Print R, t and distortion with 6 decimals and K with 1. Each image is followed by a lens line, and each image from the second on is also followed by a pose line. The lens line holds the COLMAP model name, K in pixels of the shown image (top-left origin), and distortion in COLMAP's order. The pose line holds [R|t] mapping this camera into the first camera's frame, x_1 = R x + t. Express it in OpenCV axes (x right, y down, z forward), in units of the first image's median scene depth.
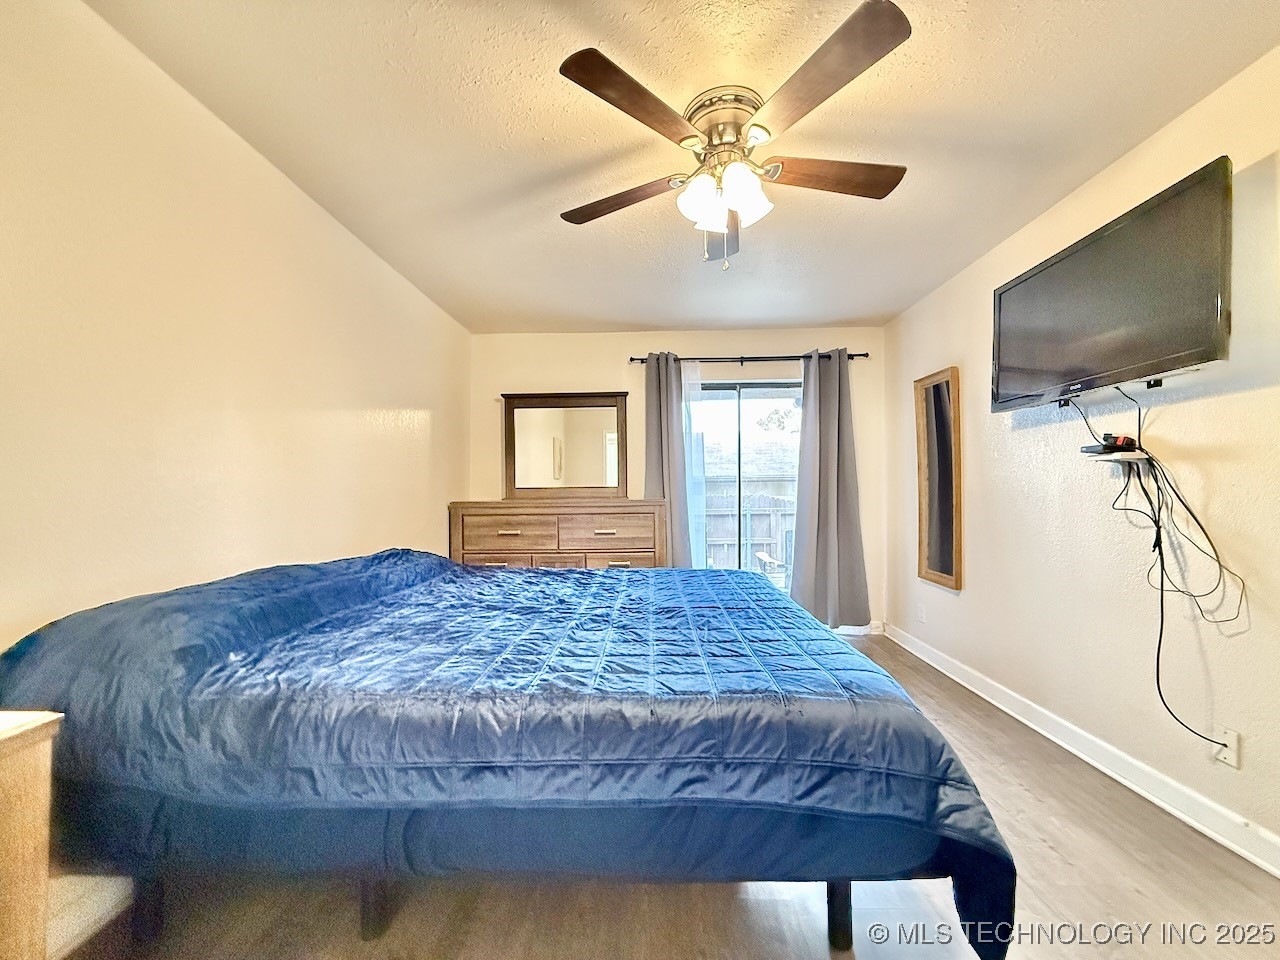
lens RADIAL K [[507.9, 0, 637.8], [0, 507.9, 482.3], [0, 0, 1]] dist [-0.001188, 0.000424]
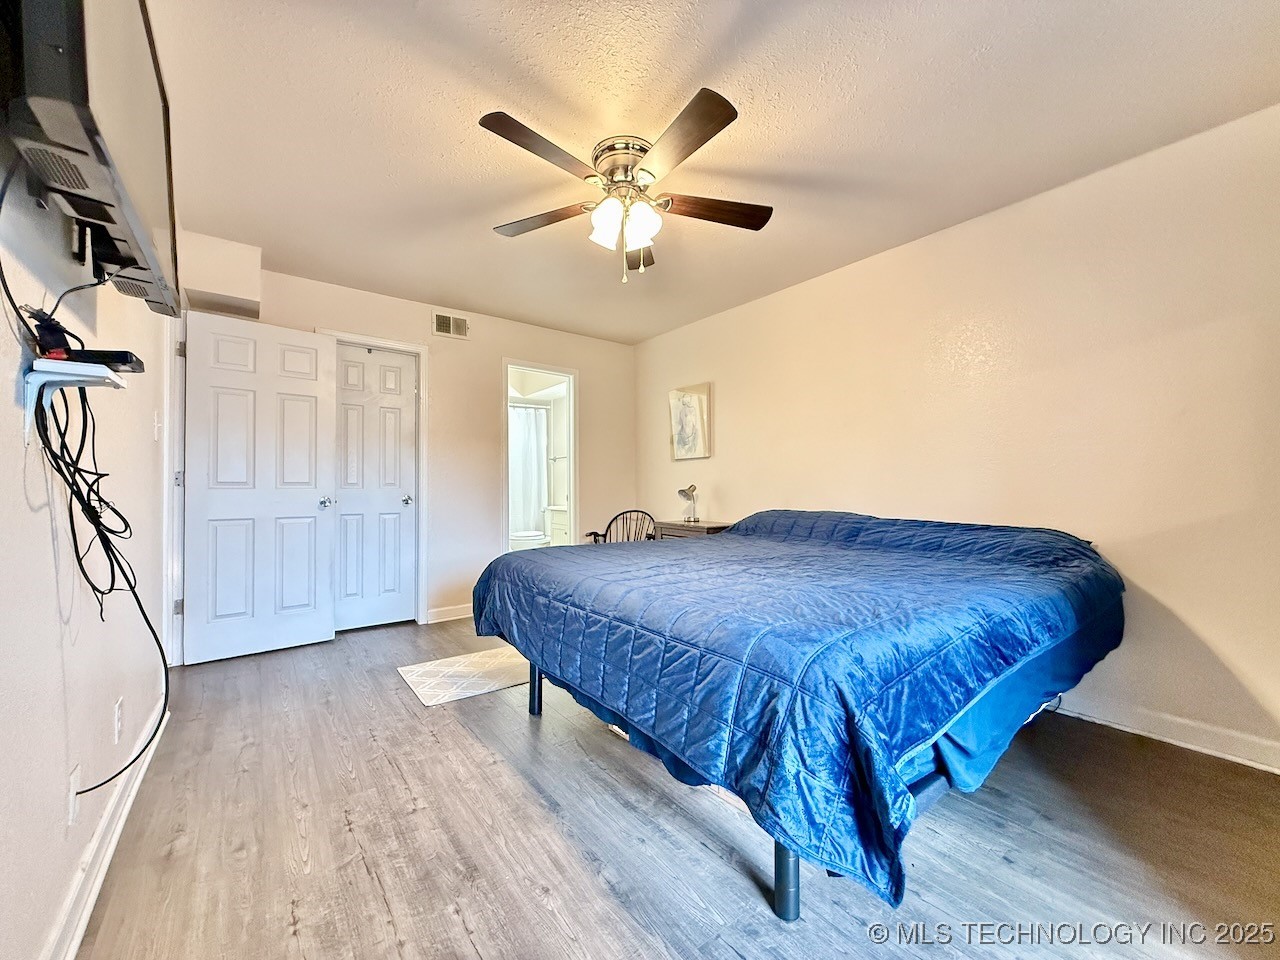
lens RADIAL K [[507.9, 0, 637.8], [0, 507.9, 482.3], [0, 0, 1]] dist [-0.001188, 0.000424]
pose [[-0.779929, 0.001702, -0.625866, 0.407409], [0.018693, 0.999614, -0.020576, 0.040437], [0.625589, -0.027747, -0.779659, 0.869698]]
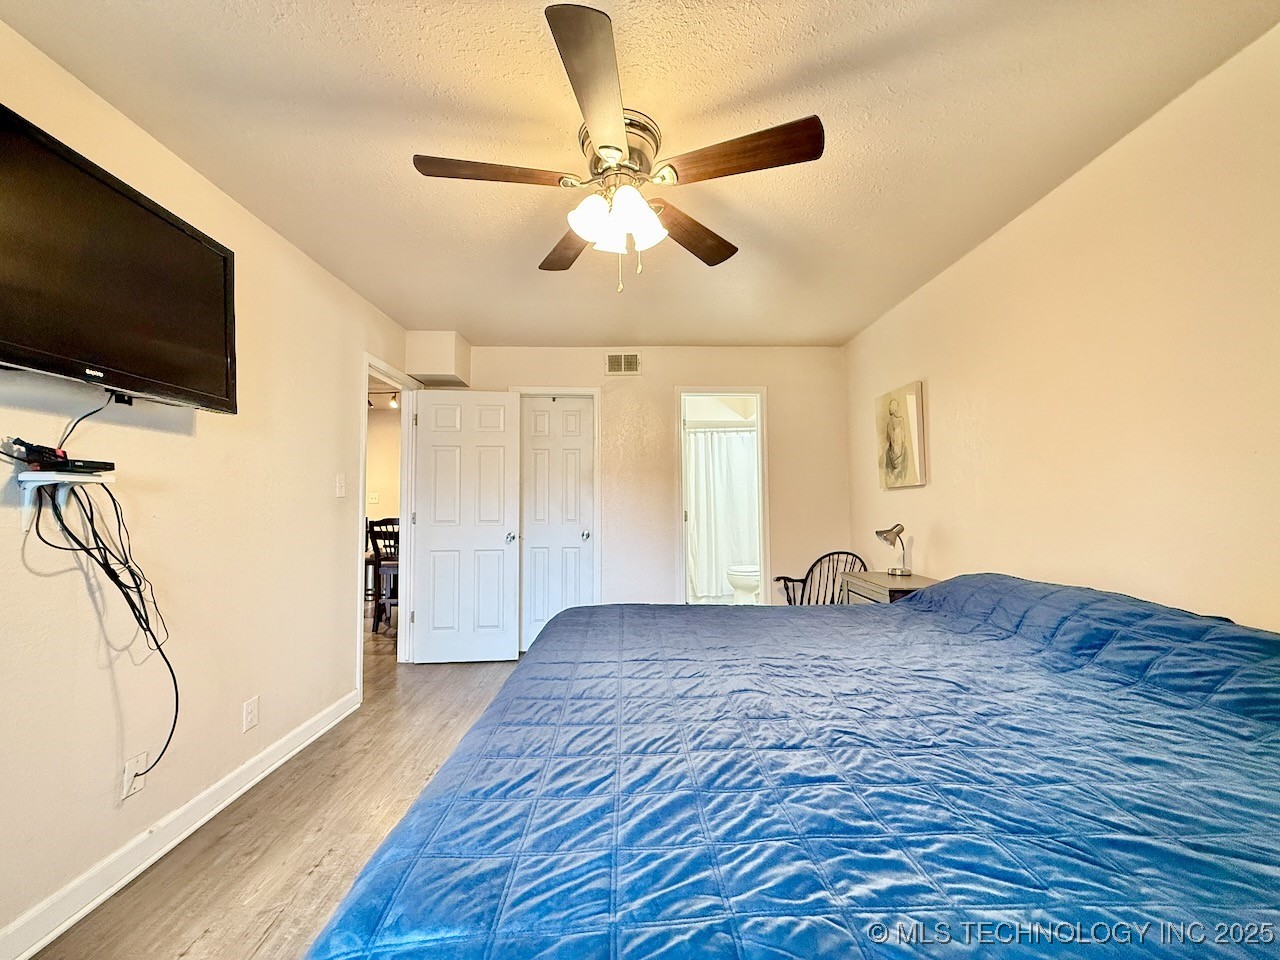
lens RADIAL K [[507.9, 0, 637.8], [0, 507.9, 482.3], [0, 0, 1]] dist [-0.001188, 0.000424]
pose [[-0.998811, 0.009751, -0.047762, 0.084739], [0.012751, 0.997938, -0.062902, 0.005742], [0.047050, -0.063437, -0.996876, 0.867542]]
